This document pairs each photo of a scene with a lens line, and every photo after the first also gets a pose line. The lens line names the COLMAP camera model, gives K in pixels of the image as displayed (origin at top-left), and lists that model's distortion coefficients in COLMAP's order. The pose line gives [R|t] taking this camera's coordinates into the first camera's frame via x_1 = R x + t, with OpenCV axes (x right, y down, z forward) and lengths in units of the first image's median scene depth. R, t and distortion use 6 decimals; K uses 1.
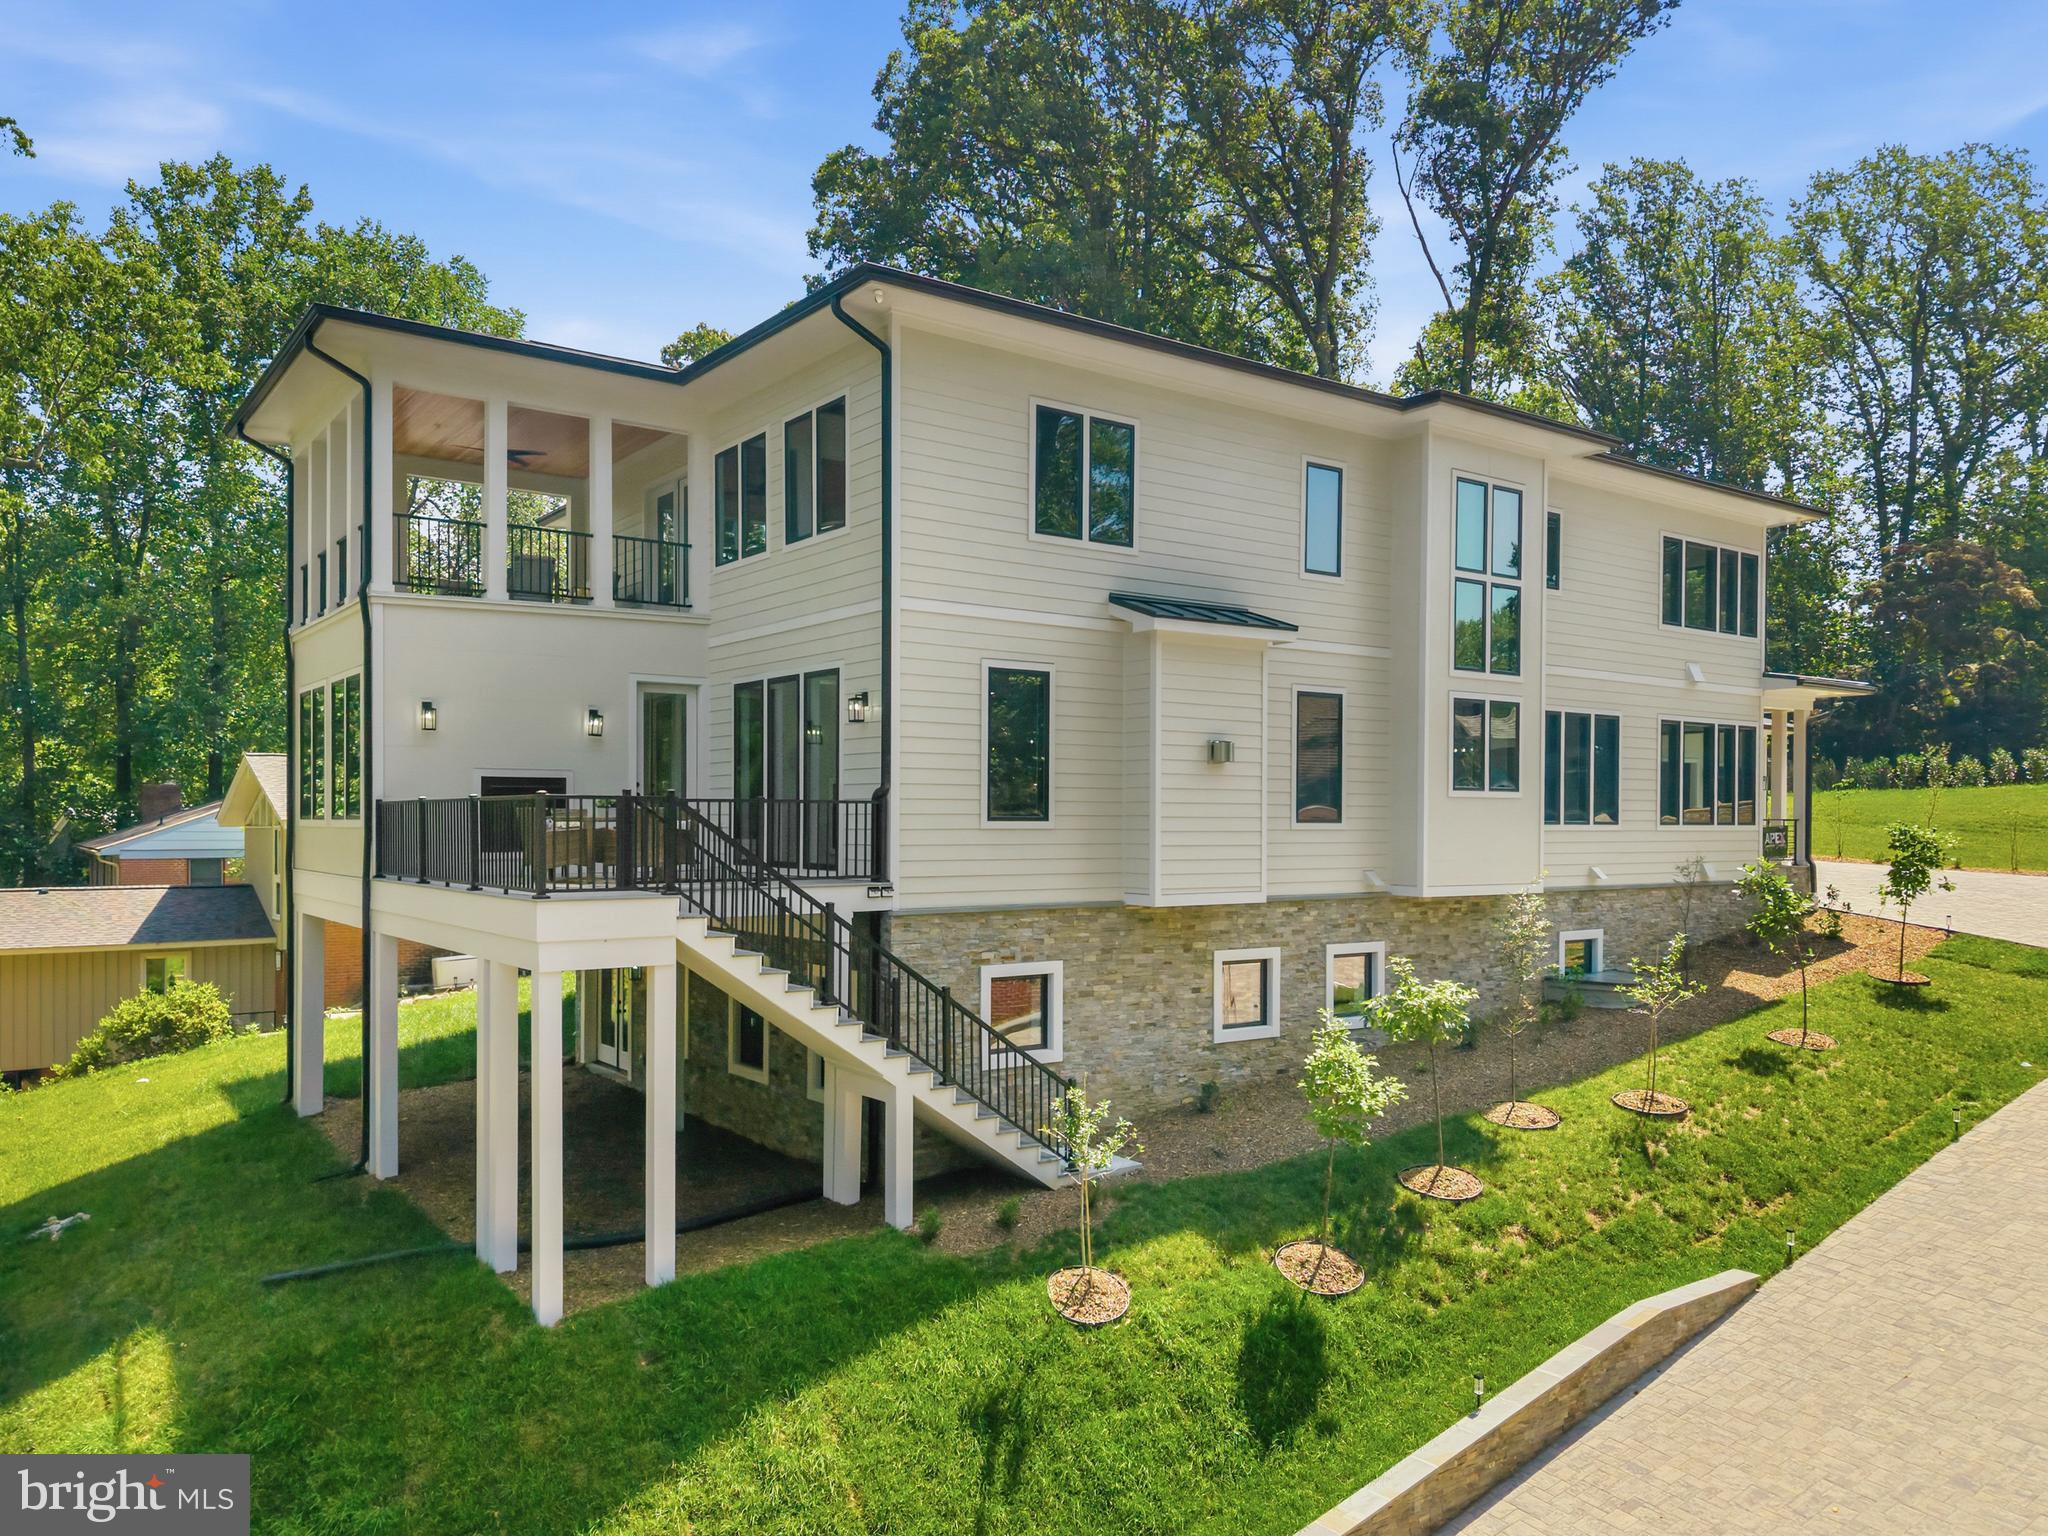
lens RADIAL K [[1488.5, 0, 1033.0], [0, 1488.5, 815.4], [0, 0, 1]] dist [0.007781, -0.002523]
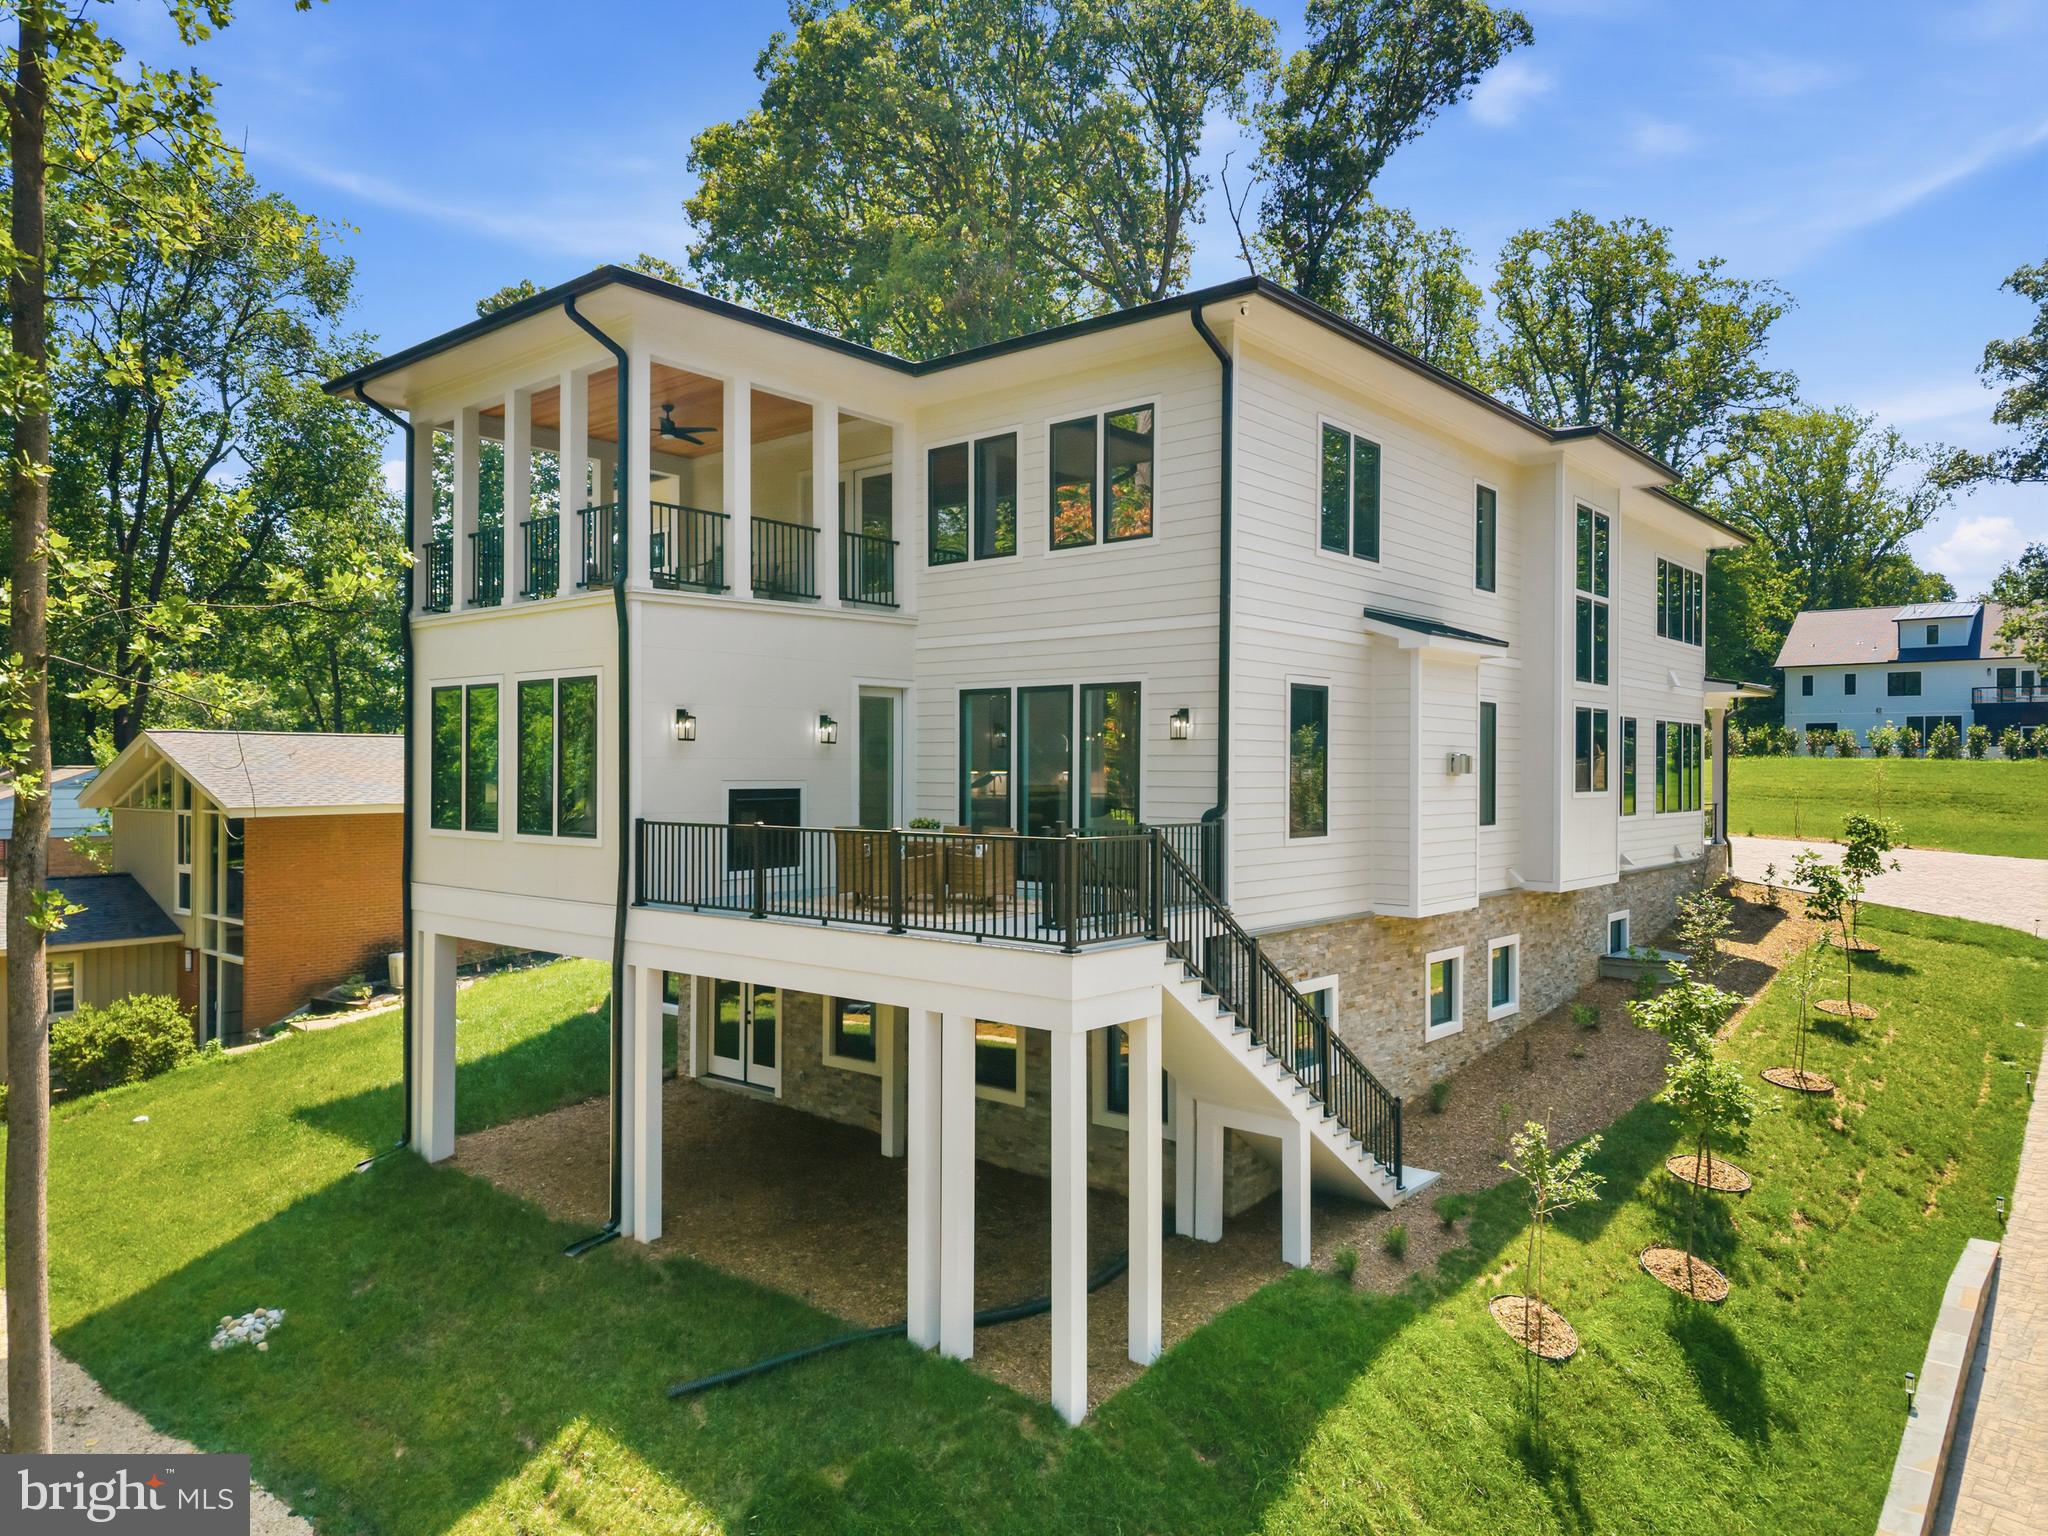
lens RADIAL K [[1374.0, 0, 1024.0], [0, 1374.0, 768.0], [0, 0, 1]] dist [0.010546, -0.008198]
pose [[0.973464, 0.000397, 0.228839, -0.425965], [-0.001132, 0.999995, 0.003081, -0.046897], [-0.228837, -0.003259, 0.973459, 0.149206]]
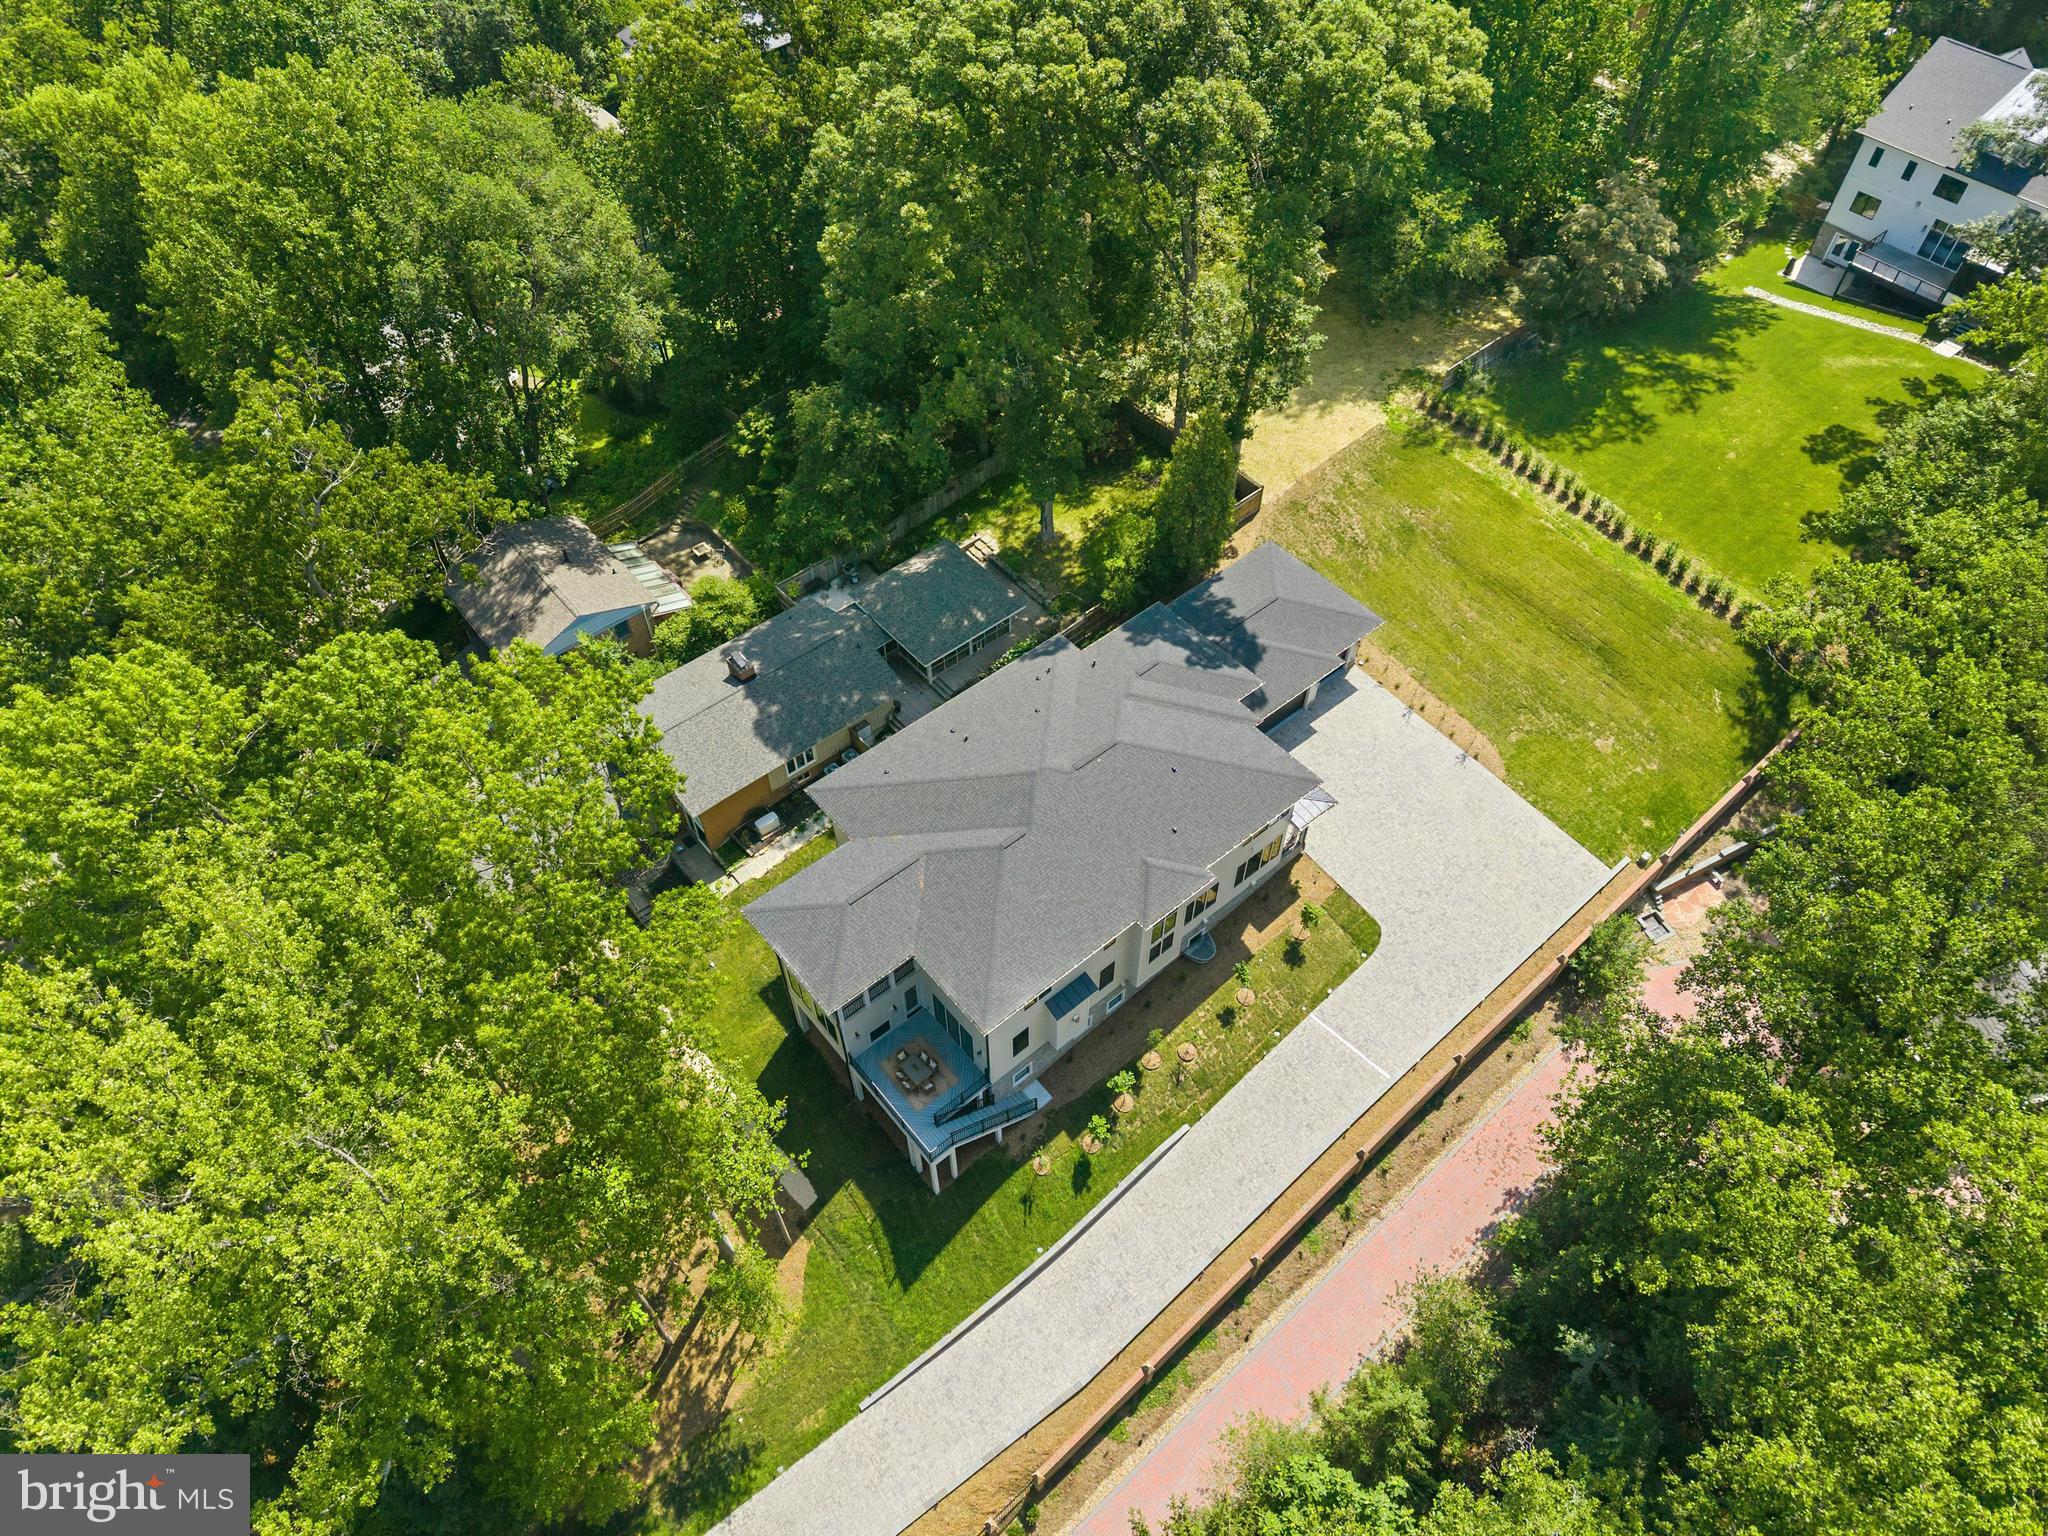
lens RADIAL K [[1429.5, 0, 1024.0], [0, 1429.5, 768.0], [0, 0, 1]] dist [0.027195, 0.000843]
pose [[0.997349, -0.054426, 0.048300, -0.145380], [-0.003244, 0.629849, 0.776711, -3.402674], [-0.072695, -0.774808, 0.628003, -0.757106]]
